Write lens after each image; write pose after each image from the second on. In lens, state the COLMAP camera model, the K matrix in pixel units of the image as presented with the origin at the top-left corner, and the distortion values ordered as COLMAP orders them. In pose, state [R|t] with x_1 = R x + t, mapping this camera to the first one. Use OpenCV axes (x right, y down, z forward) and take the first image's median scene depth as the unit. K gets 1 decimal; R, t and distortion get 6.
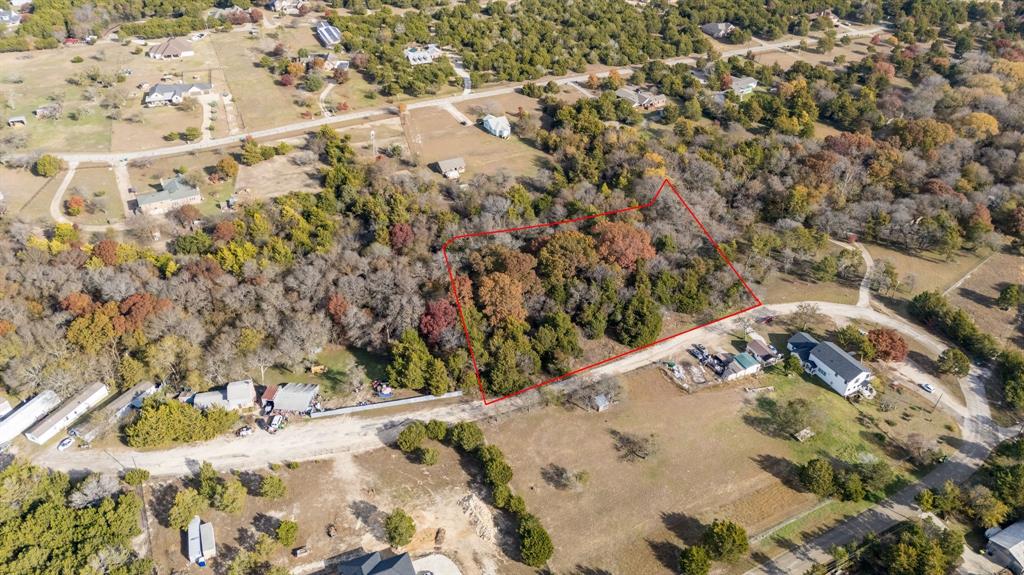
lens RADIAL K [[748.8, 0, 512.0], [0, 748.8, 287.5], [0, 0, 1]] dist [0.068047, -0.067799]
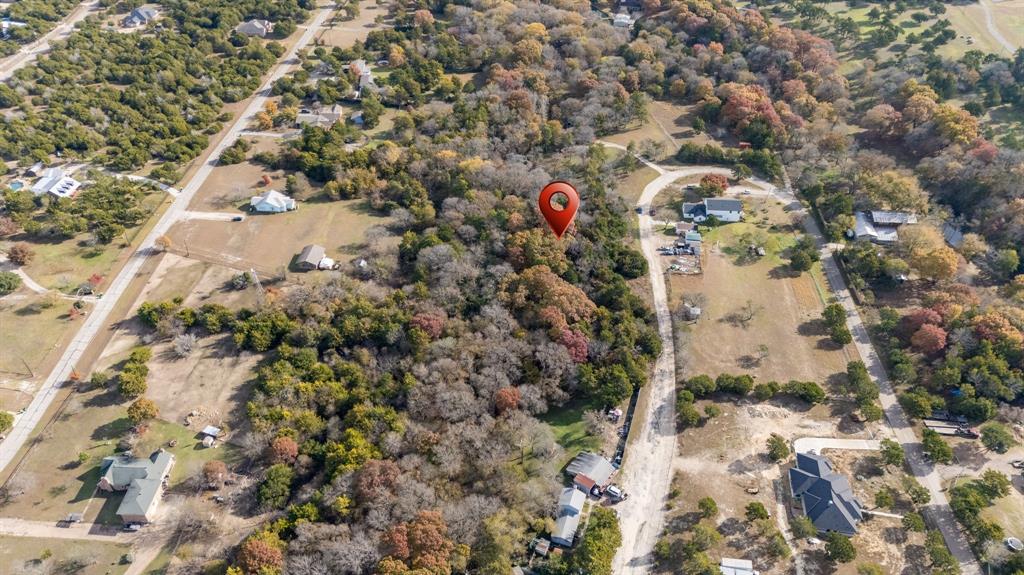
lens RADIAL K [[748.8, 0, 512.0], [0, 748.8, 287.5], [0, 0, 1]] dist [0.068047, -0.067799]
pose [[0.517257, -0.555935, 0.650678, -0.714931], [0.494205, 0.814743, 0.303242, -0.359098], [-0.698718, 0.164714, 0.696177, 0.220618]]
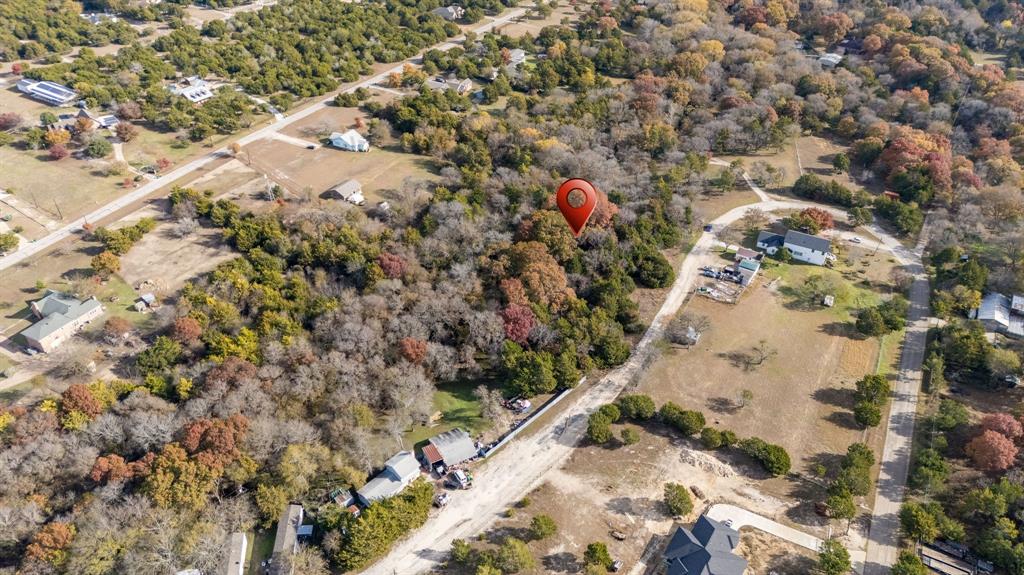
lens RADIAL K [[748.8, 0, 512.0], [0, 748.8, 287.5], [0, 0, 1]] dist [0.068047, -0.067799]
pose [[0.830562, -0.324521, 0.452607, -0.457777], [0.322220, 0.942864, 0.084744, -0.075199], [-0.454248, 0.075454, 0.887674, 0.103260]]
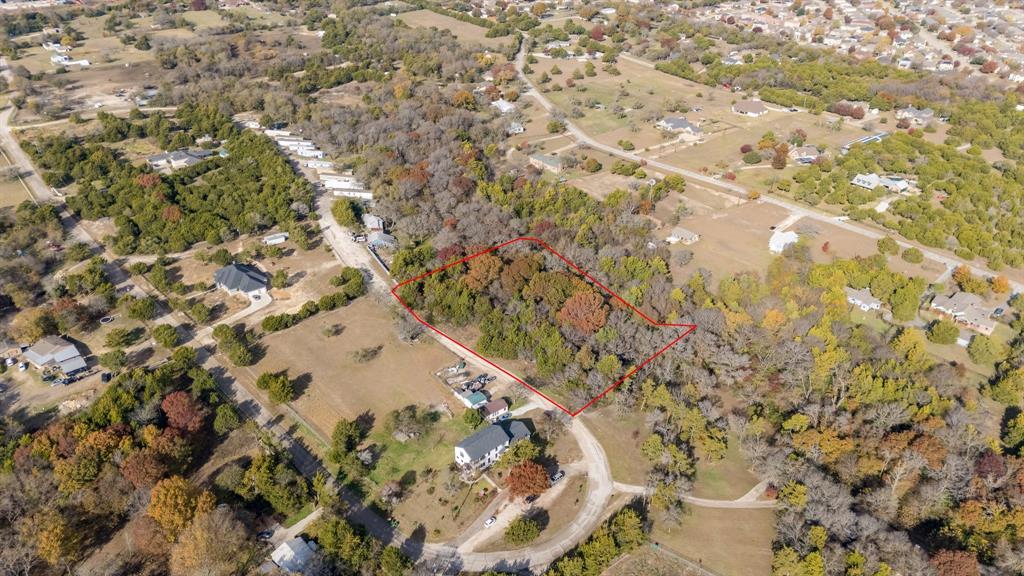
lens RADIAL K [[748.8, 0, 512.0], [0, 748.8, 288.0], [0, 0, 1]] dist [0.068047, -0.067799]
pose [[0.264952, 0.474419, -0.839480, 1.009315], [-0.566110, 0.781295, 0.262864, -0.305471], [0.780590, 0.405592, 0.475579, 0.366972]]
